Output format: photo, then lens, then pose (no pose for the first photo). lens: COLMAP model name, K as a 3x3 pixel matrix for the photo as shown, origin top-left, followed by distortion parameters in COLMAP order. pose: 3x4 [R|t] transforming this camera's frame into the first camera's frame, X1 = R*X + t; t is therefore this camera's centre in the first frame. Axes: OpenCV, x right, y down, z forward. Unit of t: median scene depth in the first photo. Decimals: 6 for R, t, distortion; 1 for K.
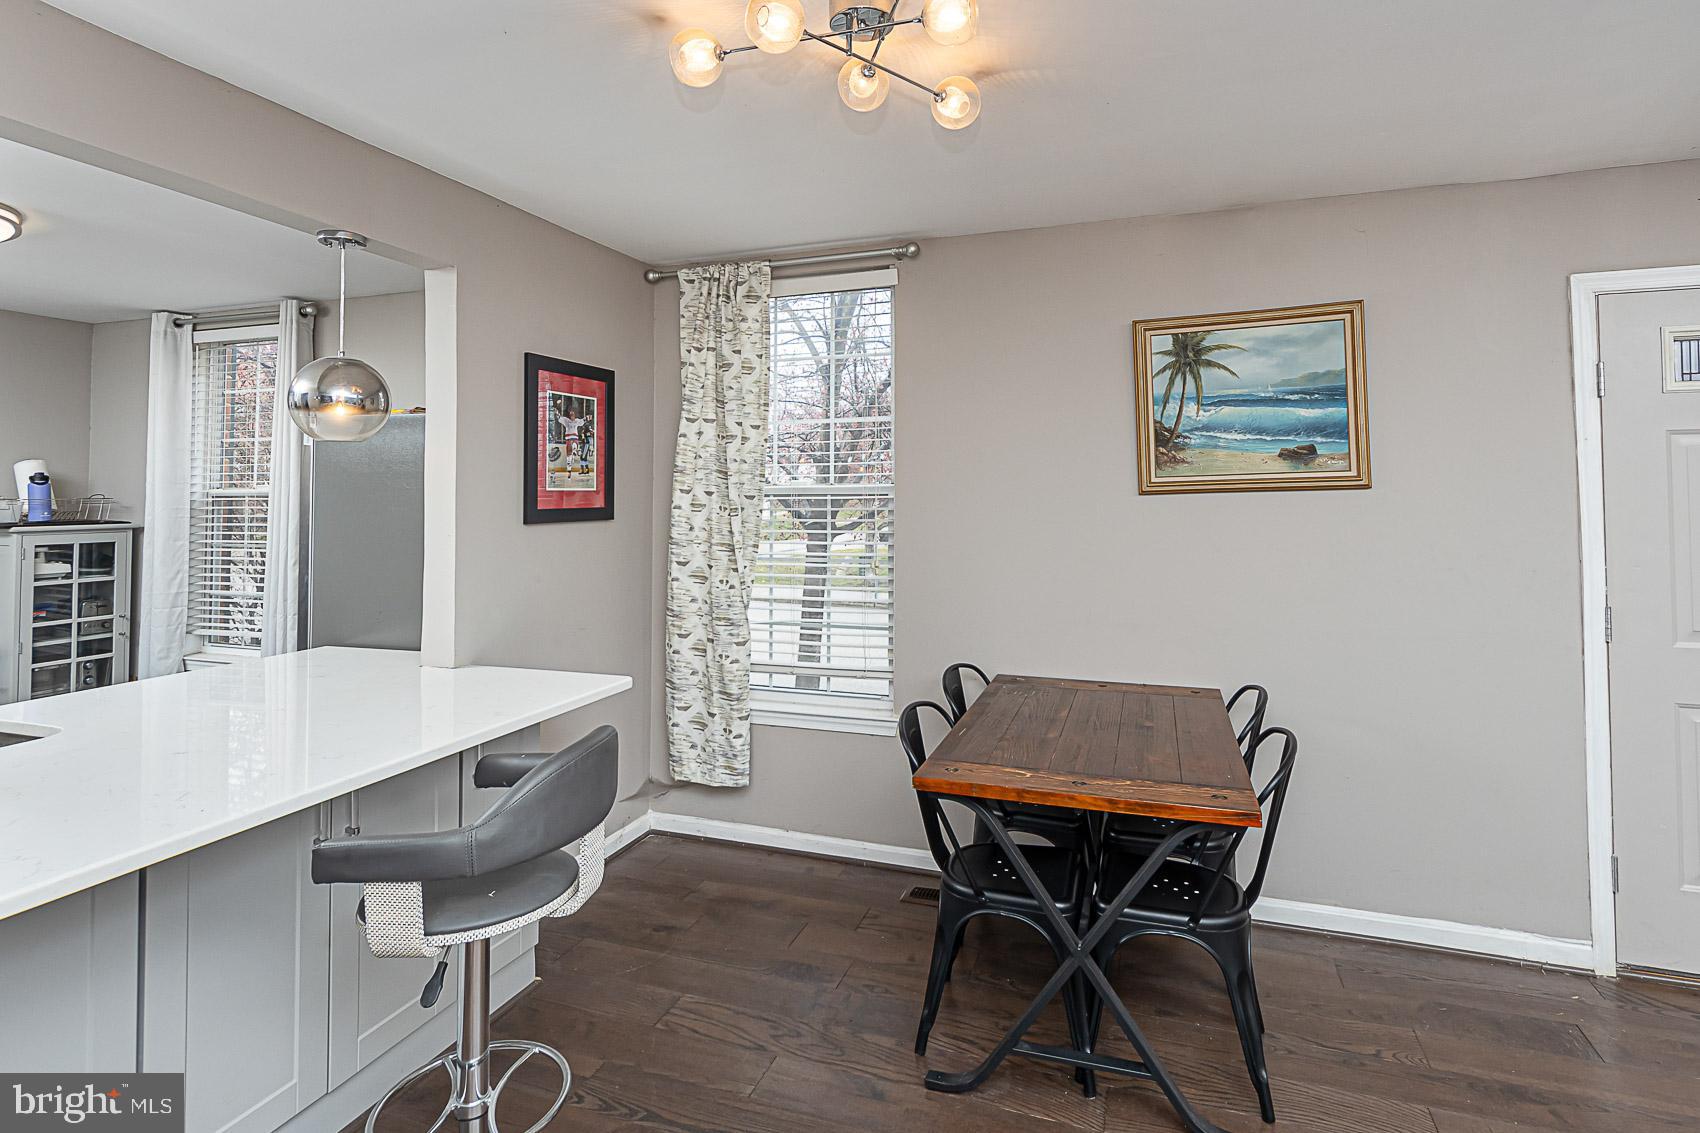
lens RADIAL K [[866.7, 0, 848.1], [0, 866.7, 462.0], [0, 0, 1]] dist [0.000899, 0.000185]
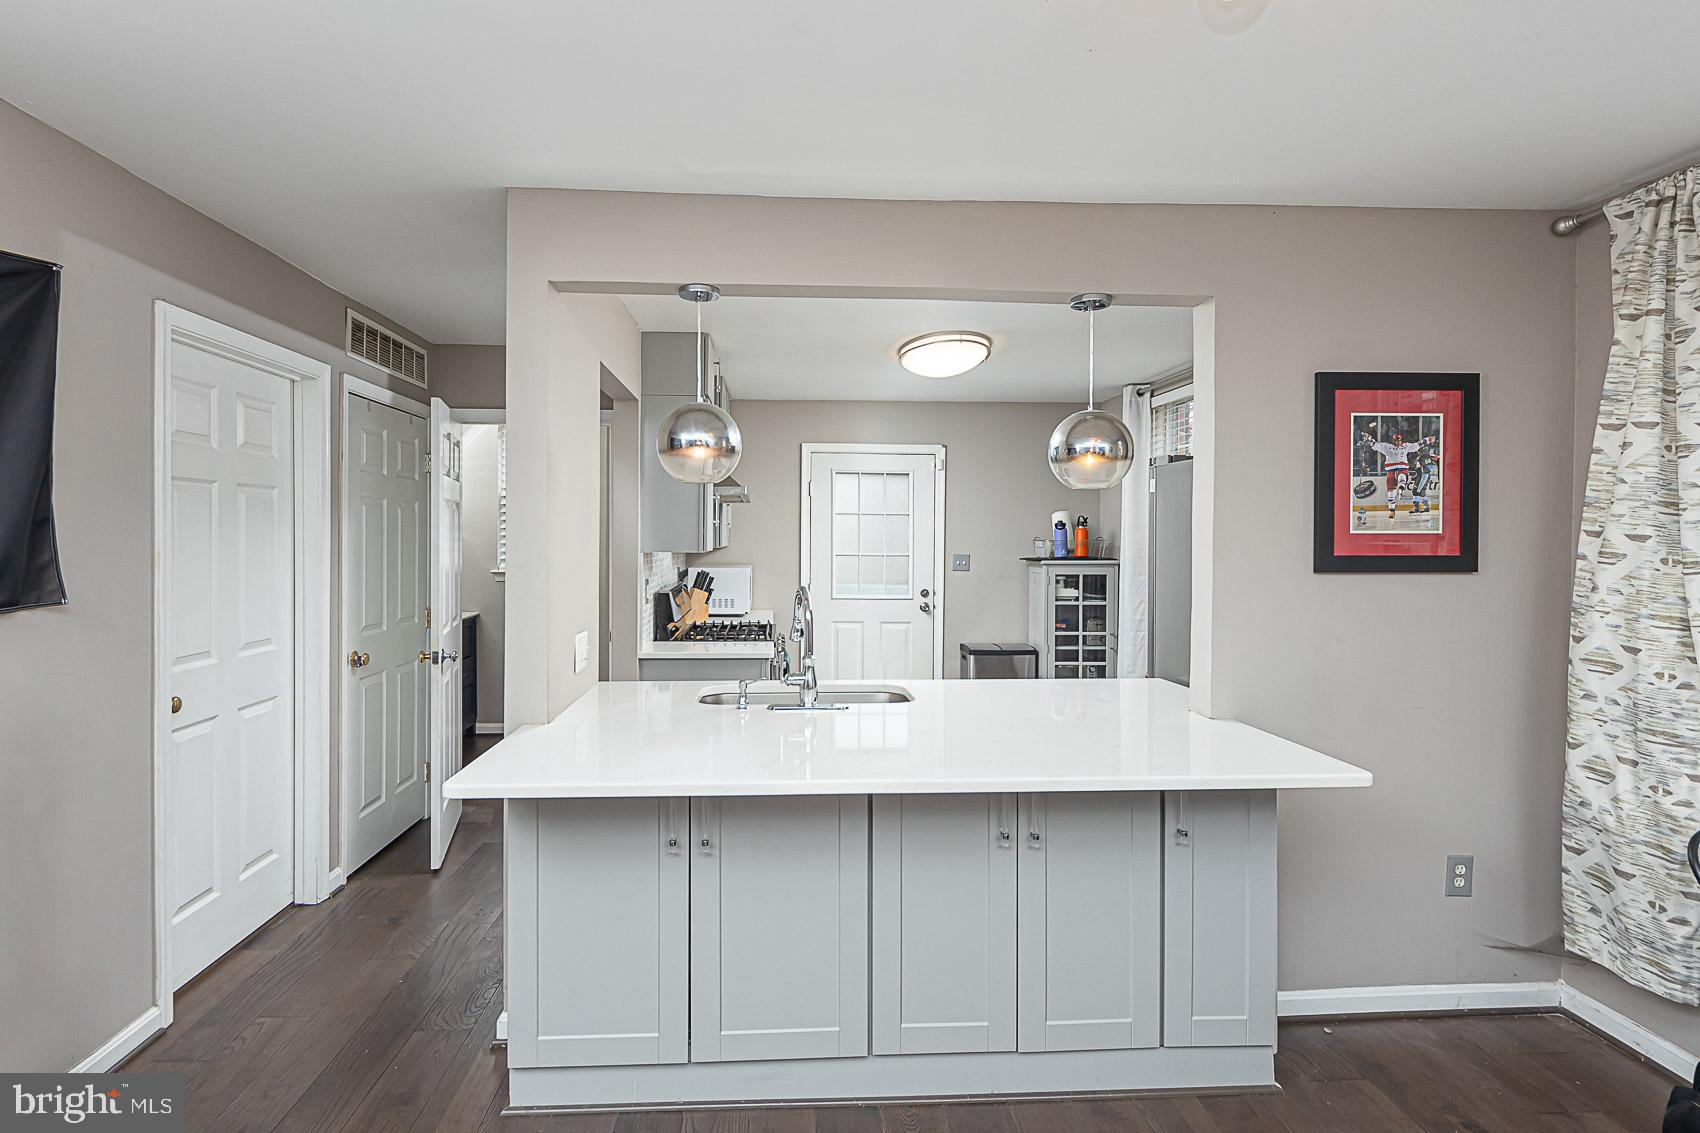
lens RADIAL K [[871.7, 0, 845.9], [0, 871.7, 541.7], [0, 0, 1]] dist [0.000688, -0.000666]
pose [[0.388702, 0.007298, -0.921334, 0.210173], [0.031386, 0.999283, 0.021157, 0.006842], [0.920829, -0.037141, 0.388195, 0.198741]]
